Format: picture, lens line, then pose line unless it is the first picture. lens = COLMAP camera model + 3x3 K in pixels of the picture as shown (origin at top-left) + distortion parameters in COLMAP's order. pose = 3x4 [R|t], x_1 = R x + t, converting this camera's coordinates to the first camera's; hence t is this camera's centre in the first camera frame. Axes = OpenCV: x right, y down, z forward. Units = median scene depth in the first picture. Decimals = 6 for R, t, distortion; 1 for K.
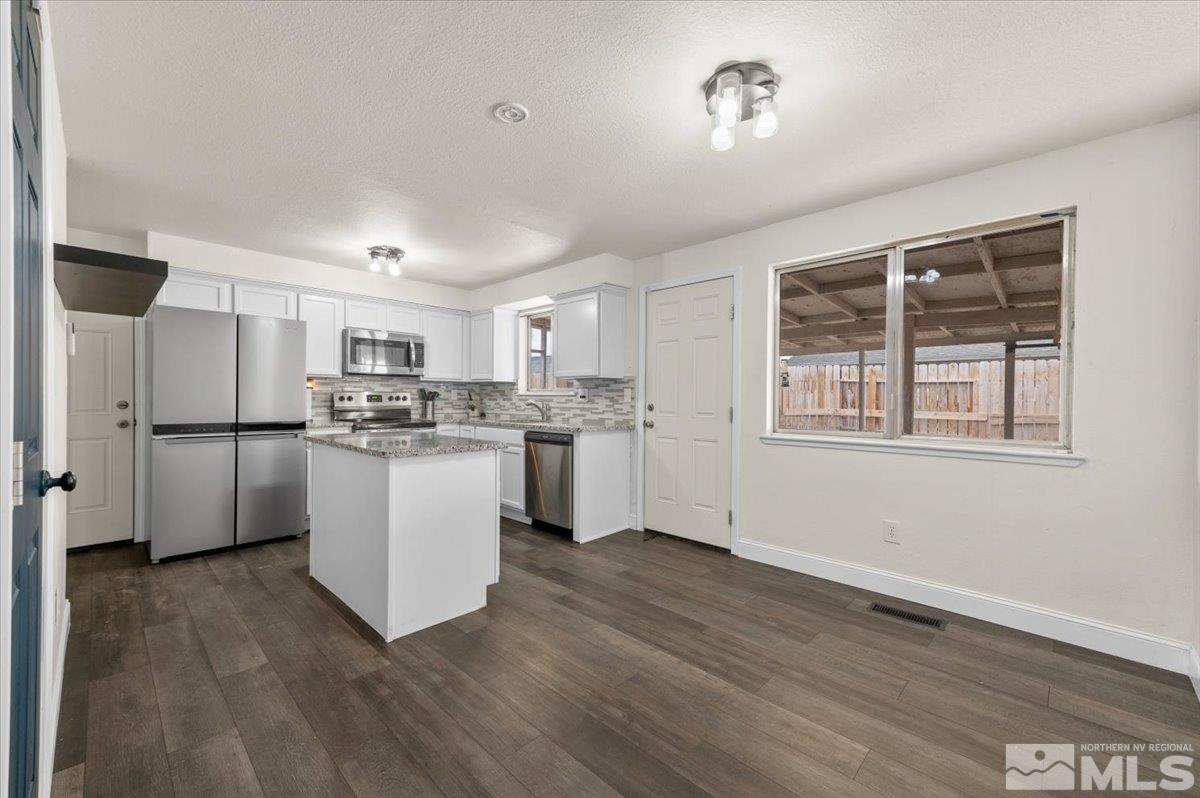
lens RADIAL K [[469.4, 0, 600.0], [0, 469.4, 399.0], [0, 0, 1]] dist [0.002035, 0.000184]
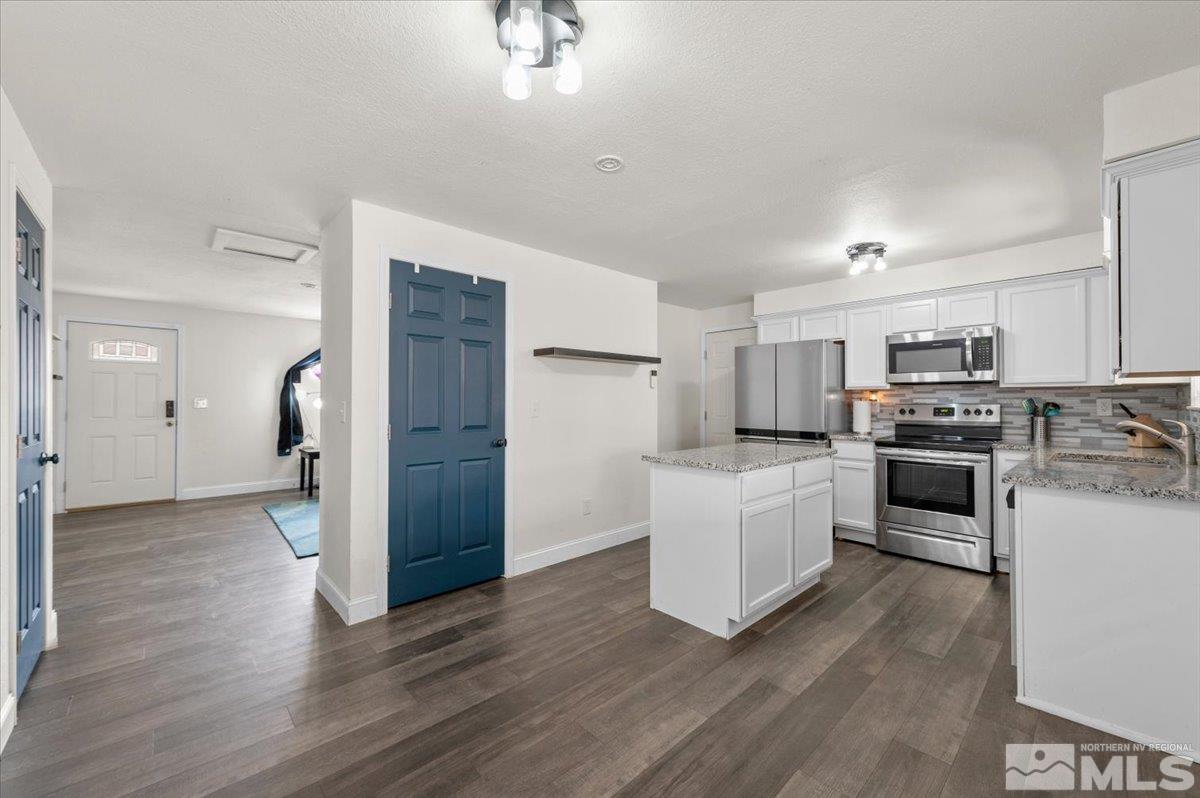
lens RADIAL K [[487.2, 0, 582.9], [0, 487.2, 387.8], [0, 0, 1]] dist [0.000076, -0.000014]
pose [[-0.088052, -0.035380, -0.995487, 0.440158], [-0.005310, 0.999371, -0.035049, -0.010281], [0.996102, 0.002200, -0.088184, 0.468360]]
